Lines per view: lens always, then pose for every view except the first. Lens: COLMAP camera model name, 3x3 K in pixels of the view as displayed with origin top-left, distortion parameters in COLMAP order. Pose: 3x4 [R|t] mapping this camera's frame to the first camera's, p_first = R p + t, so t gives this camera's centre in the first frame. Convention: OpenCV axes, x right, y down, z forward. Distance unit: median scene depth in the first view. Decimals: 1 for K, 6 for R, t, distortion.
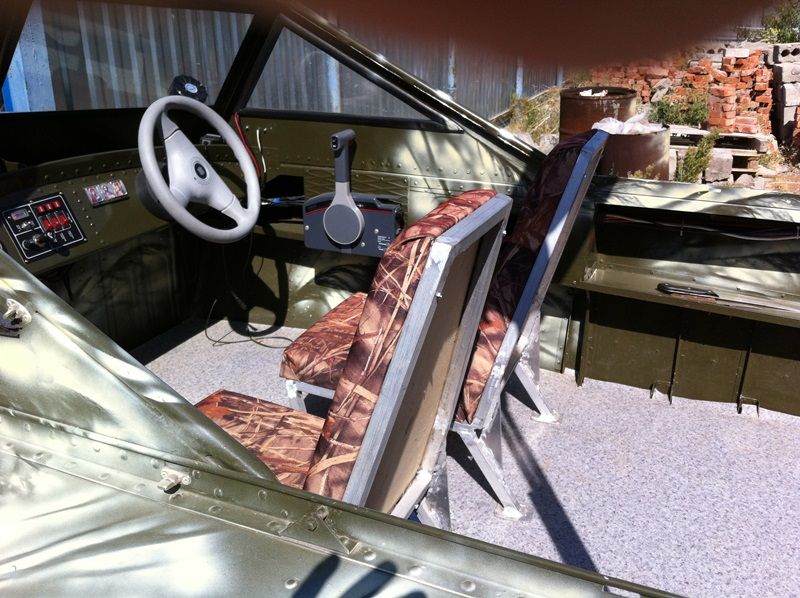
lens RADIAL K [[765.1, 0, 386.6], [0, 765.1, 305.3], [0, 0, 1]] dist [0.101052, -0.346872]
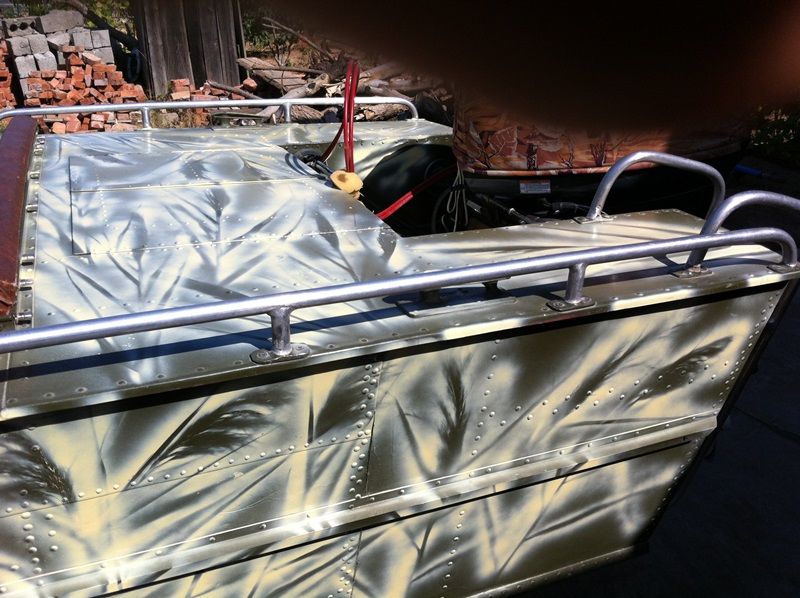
lens RADIAL K [[777.6, 0, 412.3], [0, 777.6, 314.7], [0, 0, 1]] dist [0.097778, -0.288577]
pose [[0.695980, -0.259348, 0.669590, 0.420074], [0.238144, 0.963088, 0.125497, 0.179947], [-0.677421, 0.072115, 0.732052, -0.473680]]
